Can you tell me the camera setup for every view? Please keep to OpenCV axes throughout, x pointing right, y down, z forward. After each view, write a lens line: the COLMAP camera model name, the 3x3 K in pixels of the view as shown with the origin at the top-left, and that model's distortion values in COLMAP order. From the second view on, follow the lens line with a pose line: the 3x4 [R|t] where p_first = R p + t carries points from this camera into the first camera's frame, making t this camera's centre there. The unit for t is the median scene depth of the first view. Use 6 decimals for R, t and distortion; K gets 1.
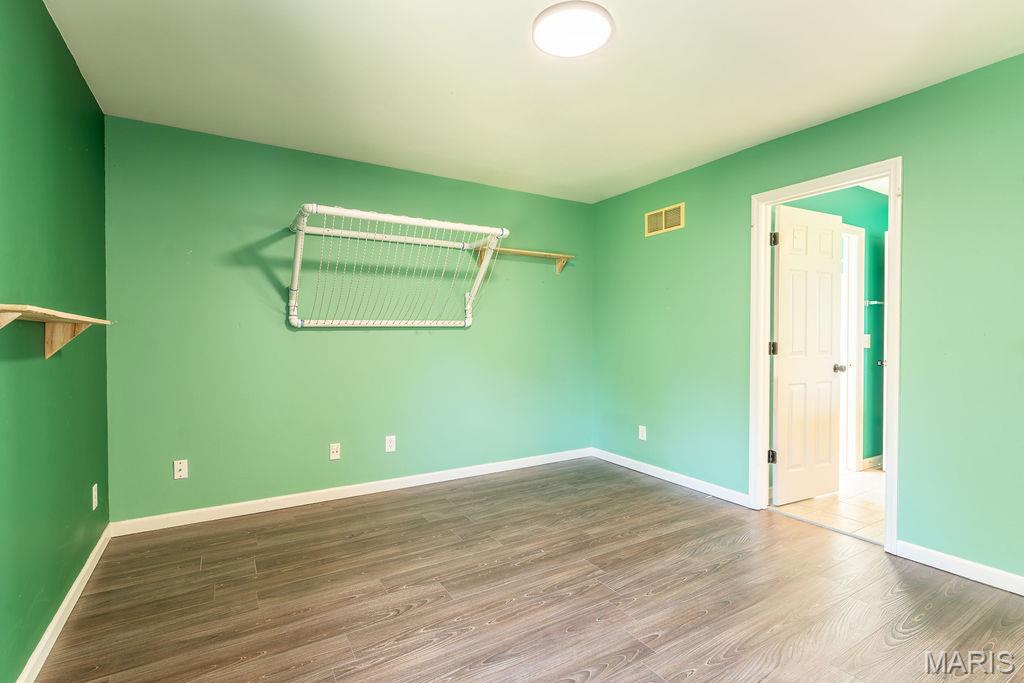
lens RADIAL K [[479.3, 0, 507.9], [0, 479.3, 340.5], [0, 0, 1]] dist [0.001024, -0.000631]
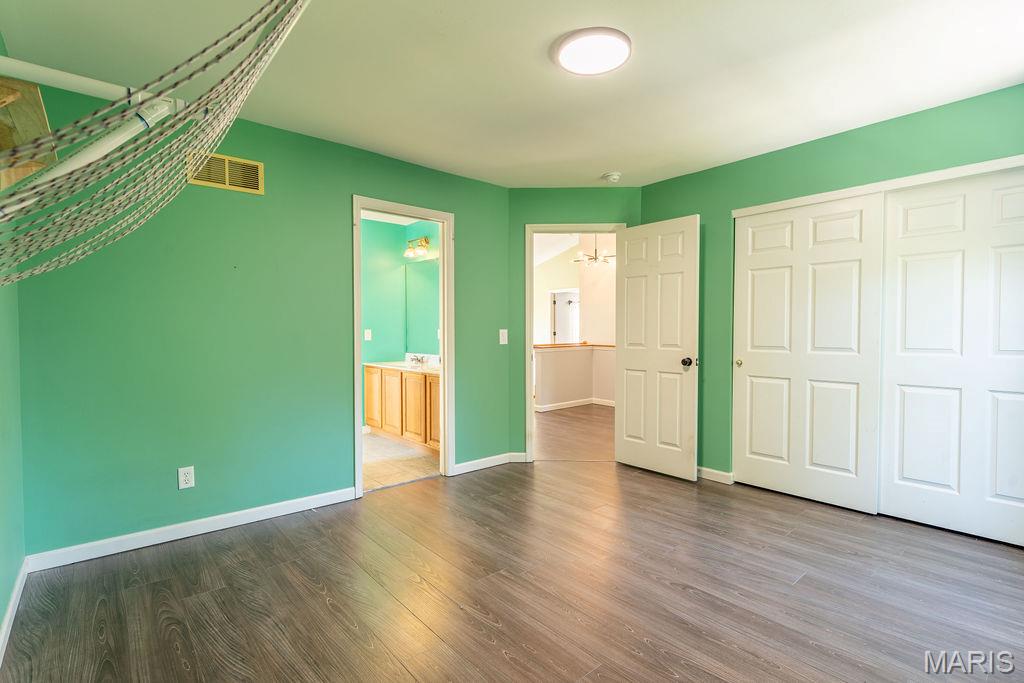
lens RADIAL K [[479.3, 0, 509.5], [0, 479.3, 344.7], [0, 0, 1]] dist [0.001024, -0.000631]
pose [[-0.165565, -0.021816, 0.985958, -0.489857], [0.014153, 0.999600, 0.024494, -0.001713], [-0.986097, 0.018010, -0.165190, 0.733401]]
